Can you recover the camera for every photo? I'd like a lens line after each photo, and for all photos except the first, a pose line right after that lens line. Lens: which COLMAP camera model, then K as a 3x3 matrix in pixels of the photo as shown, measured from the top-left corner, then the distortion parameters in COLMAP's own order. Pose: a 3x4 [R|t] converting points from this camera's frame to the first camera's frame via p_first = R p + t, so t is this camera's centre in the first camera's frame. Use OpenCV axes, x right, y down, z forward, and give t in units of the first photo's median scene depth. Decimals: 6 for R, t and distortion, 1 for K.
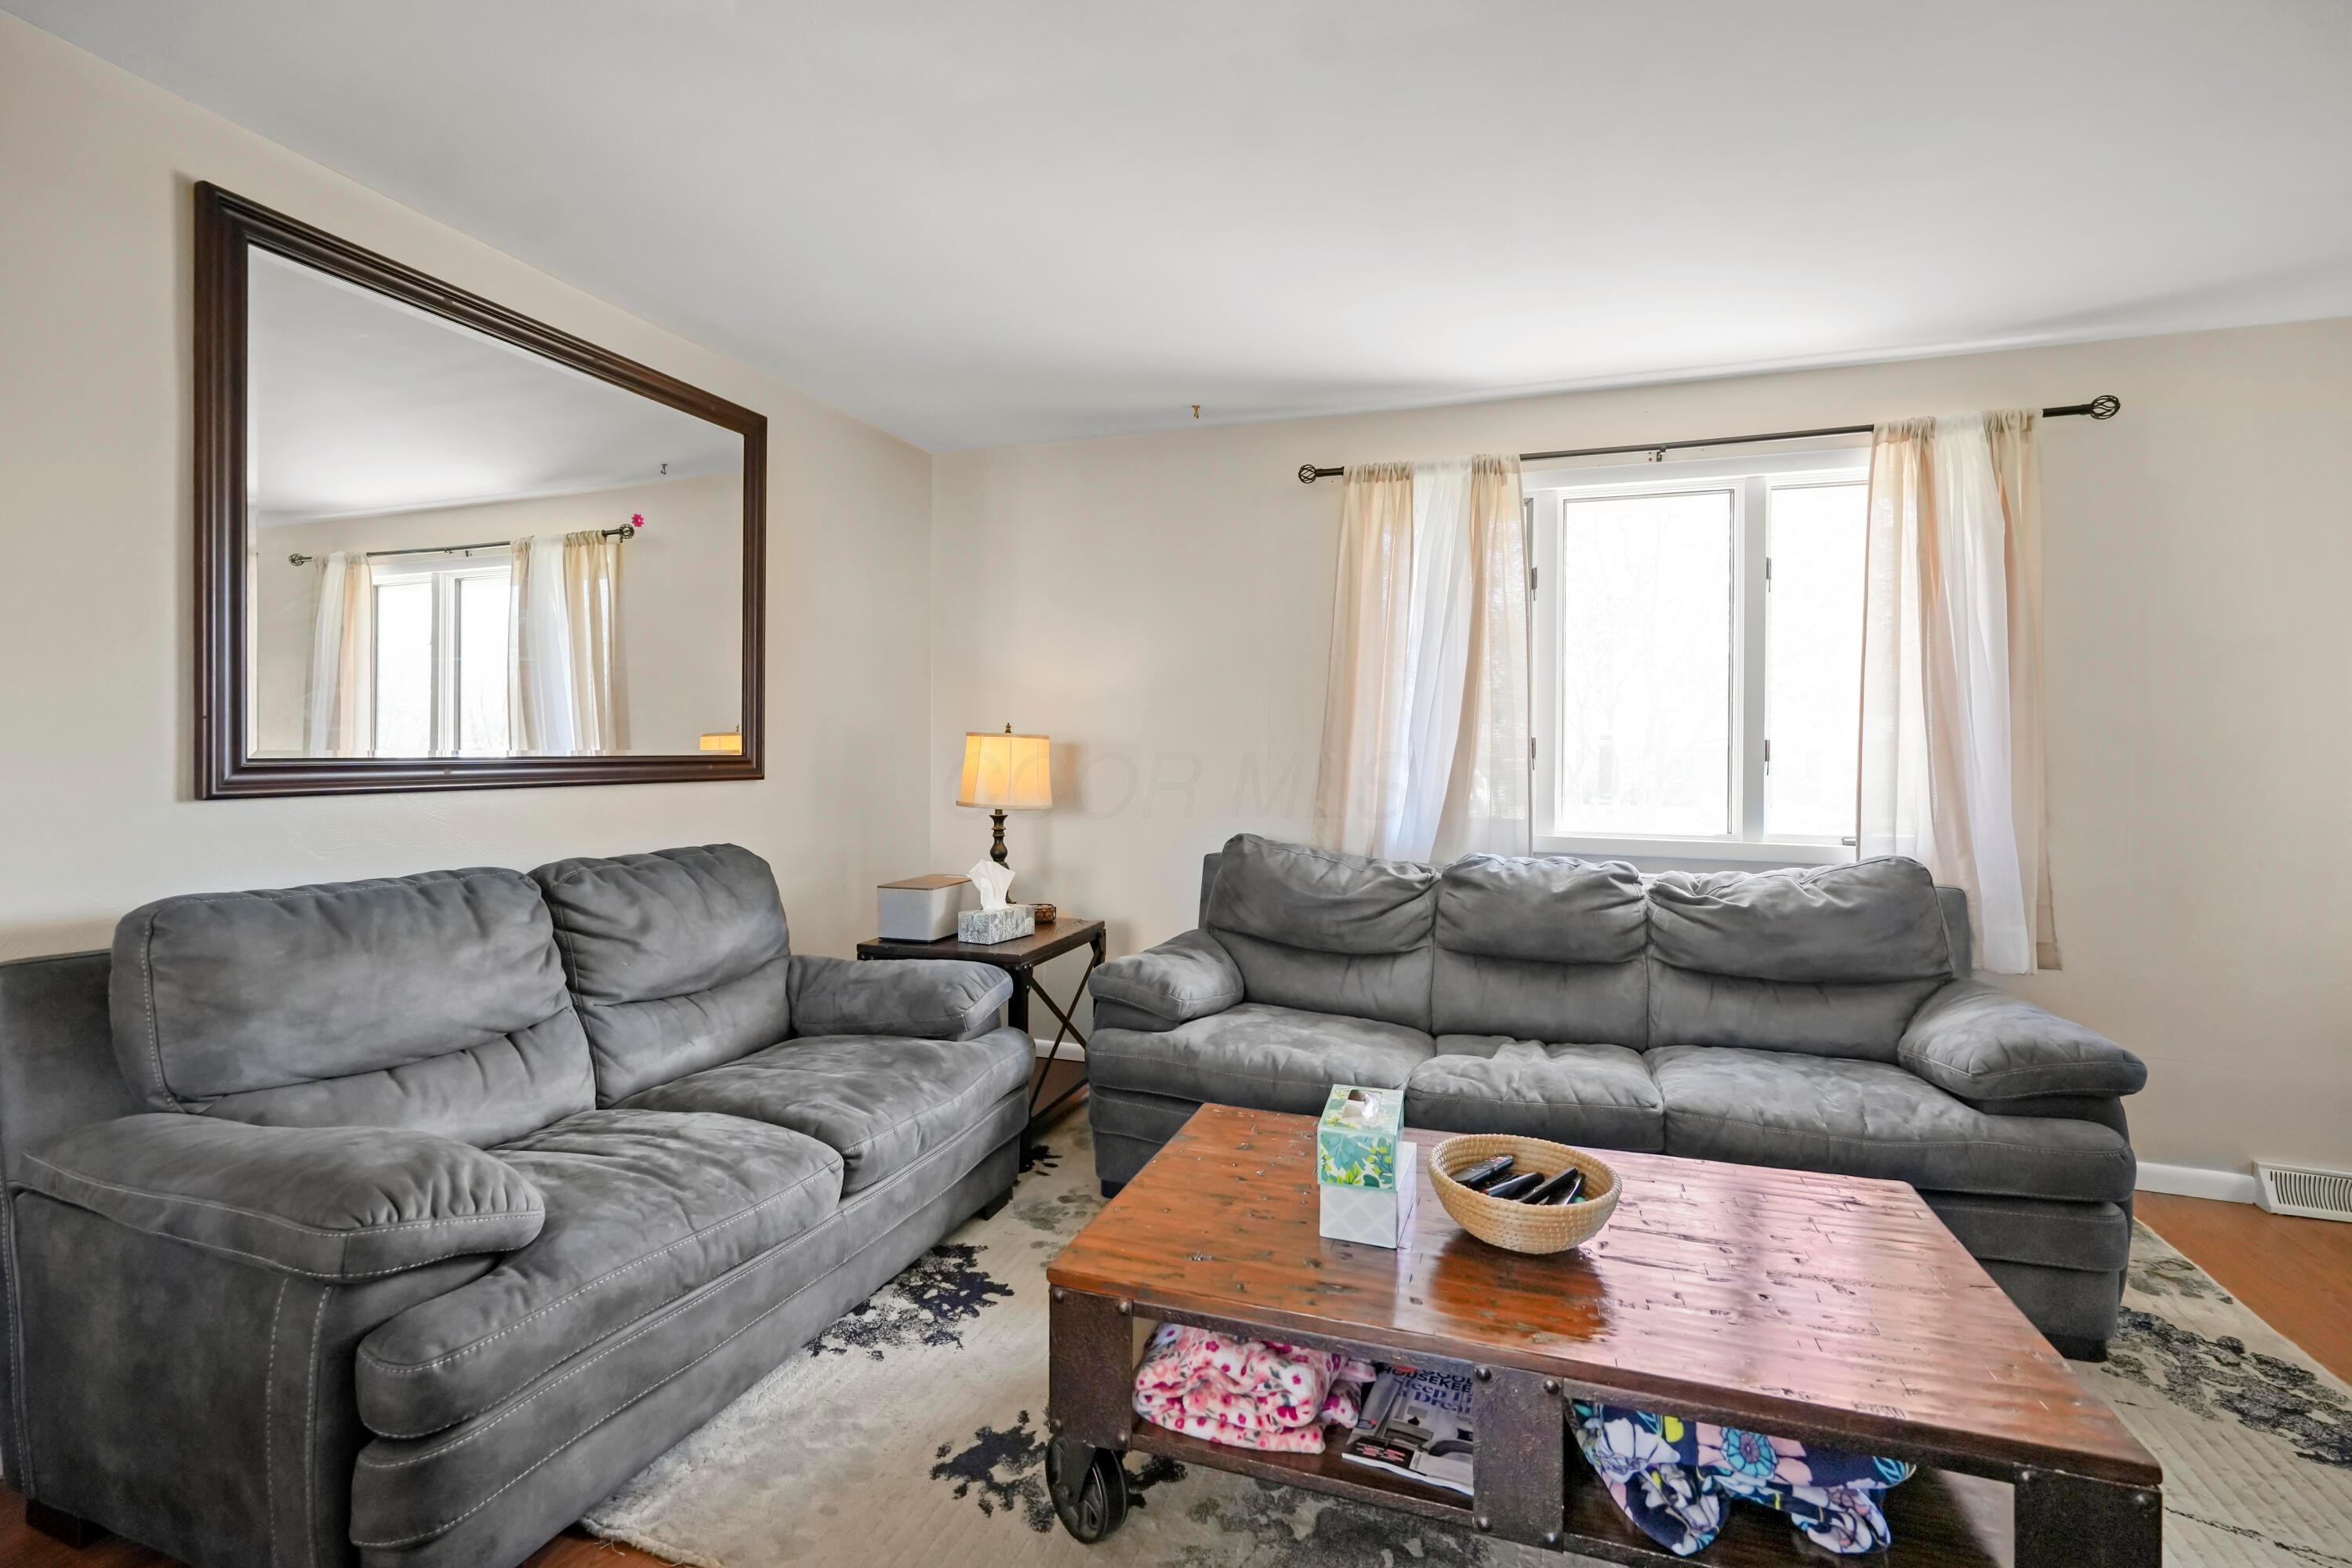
lens RADIAL K [[1080.0, 0, 1175.7], [0, 1080.0, 767.2], [0, 0, 1]] dist [-0.018909, 0.010183]
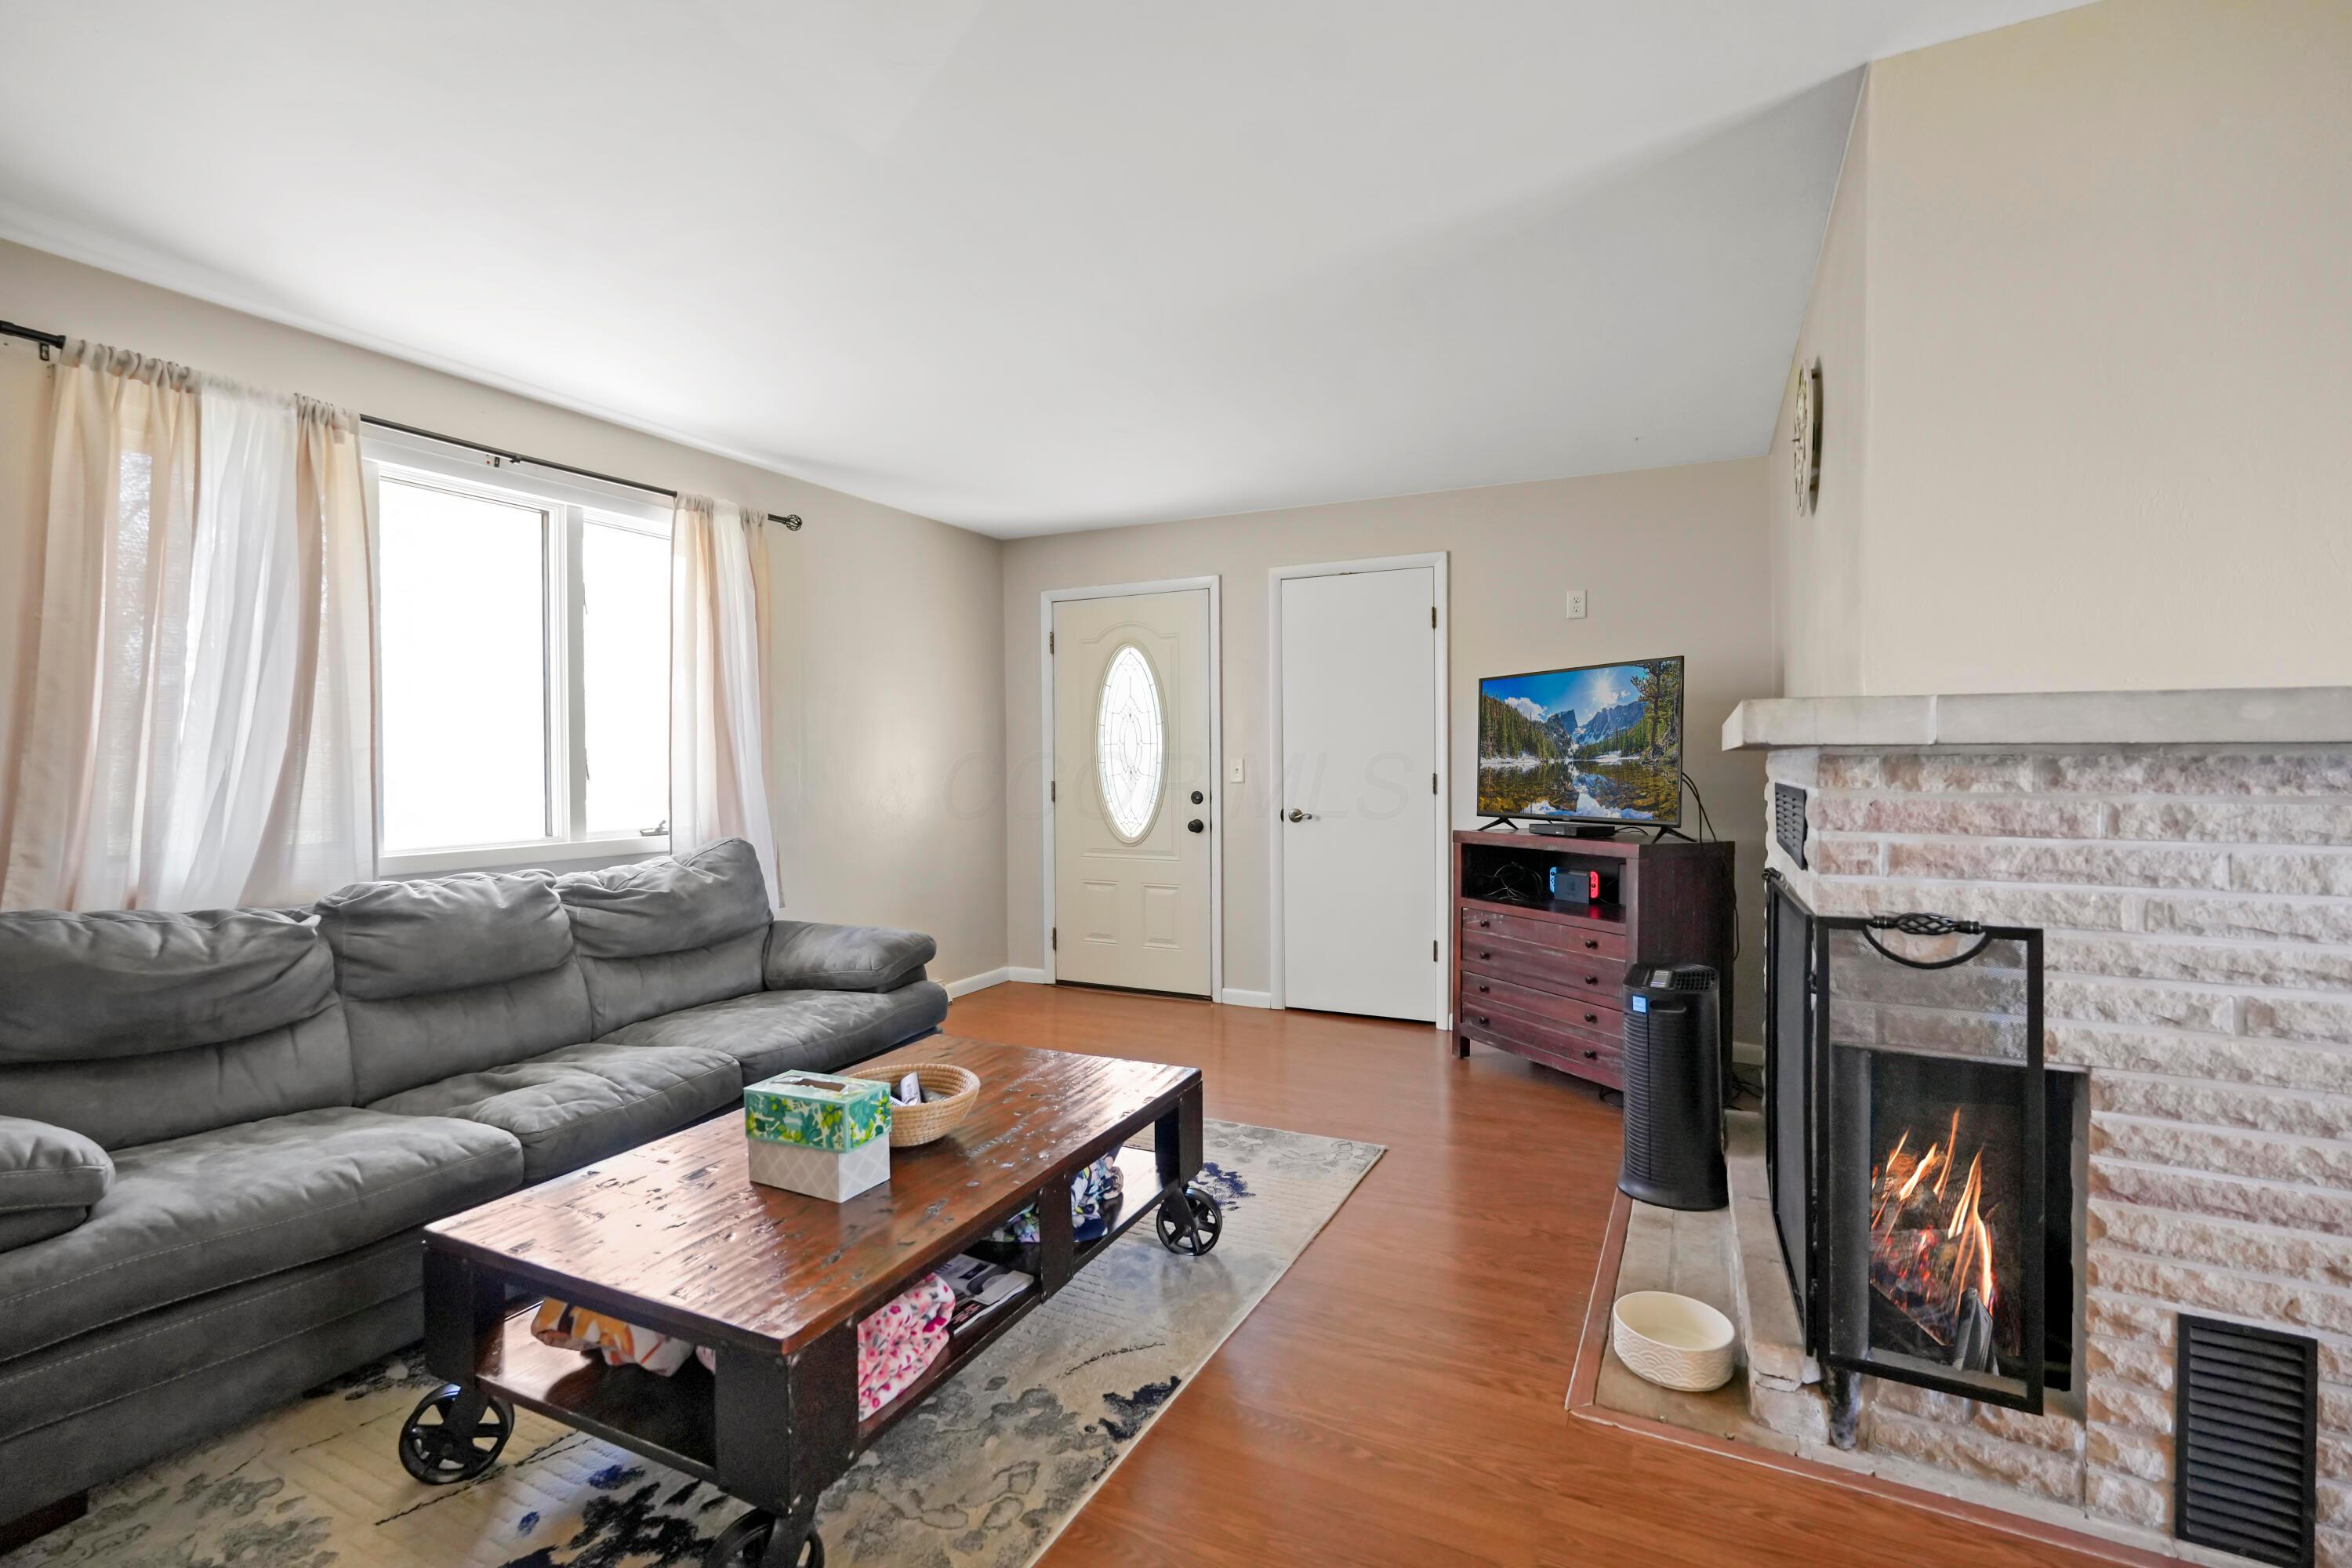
lens RADIAL K [[1080.0, 0, 1175.7], [0, 1080.0, 767.2], [0, 0, 1]] dist [-0.018909, 0.010183]
pose [[0.100067, -0.018731, 0.994804, -0.515592], [0.019470, 0.999668, 0.016864, -0.012578], [-0.994790, 0.017681, 0.100398, 0.303352]]
